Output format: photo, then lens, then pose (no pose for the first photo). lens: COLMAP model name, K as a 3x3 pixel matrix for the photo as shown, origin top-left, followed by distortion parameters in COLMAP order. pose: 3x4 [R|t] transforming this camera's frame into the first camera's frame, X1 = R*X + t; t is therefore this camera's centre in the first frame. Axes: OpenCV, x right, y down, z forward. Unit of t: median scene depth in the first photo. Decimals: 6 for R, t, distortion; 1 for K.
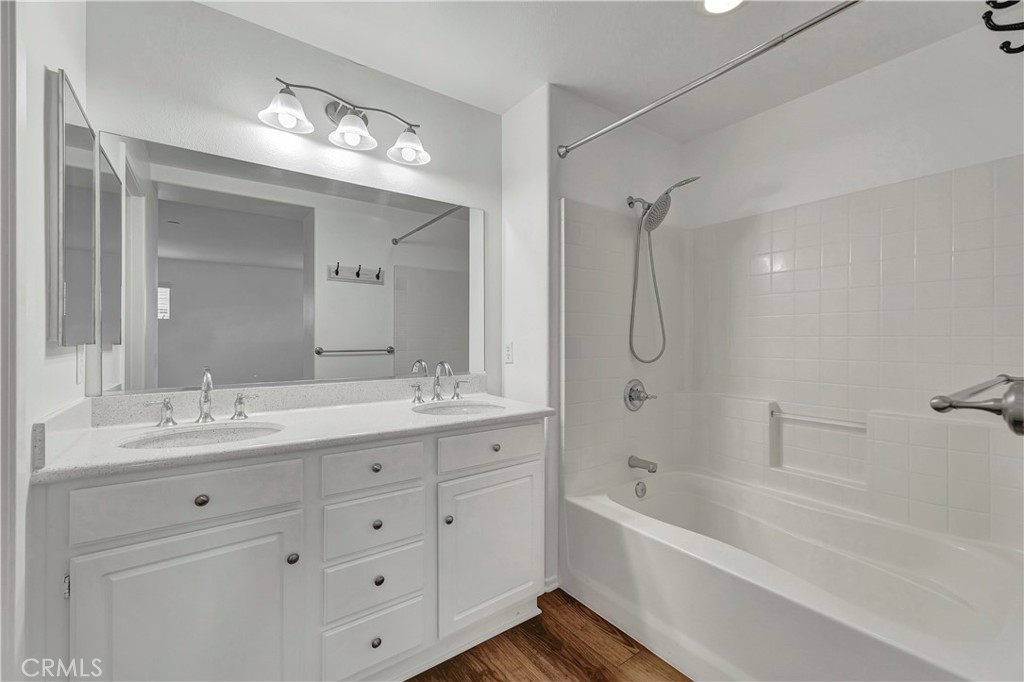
lens RADIAL K [[429.6, 0, 517.6], [0, 429.6, 332.4], [0, 0, 1]] dist [0.003203, 0.000097]
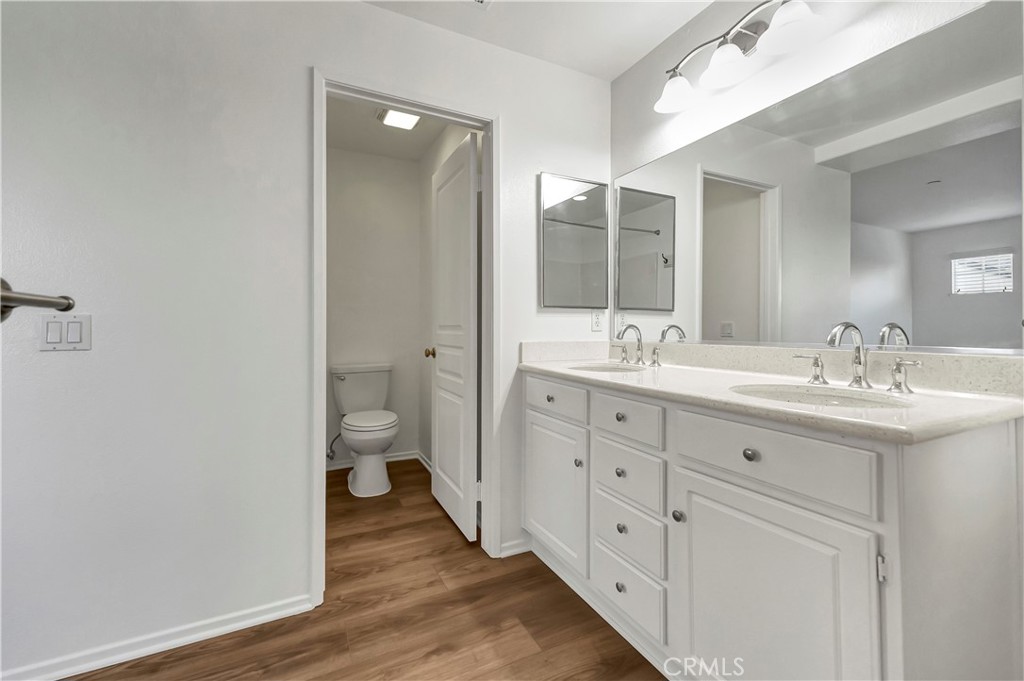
lens RADIAL K [[429.6, 0, 517.6], [0, 429.6, 331.9], [0, 0, 1]] dist [0.003203, 0.000097]
pose [[-0.149541, 0.012999, -0.988670, 0.480274], [0.022022, 0.999709, 0.009813, 0.060609], [0.988510, -0.020305, -0.149784, 0.601141]]
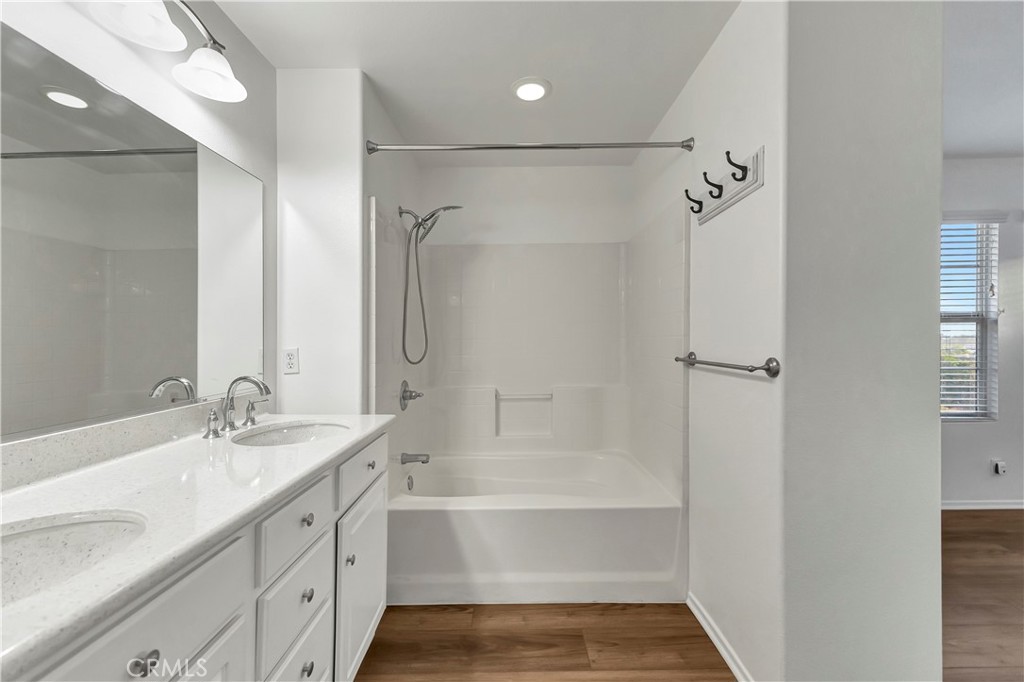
lens RADIAL K [[429.6, 0, 517.6], [0, 429.6, 332.4], [0, 0, 1]] dist [0.003203, 0.000097]
pose [[0.582855, 0.003726, 0.812568, -0.484428], [0.000257, 0.999989, -0.004770, -0.004189], [-0.812576, 0.002989, 0.582848, 0.177364]]
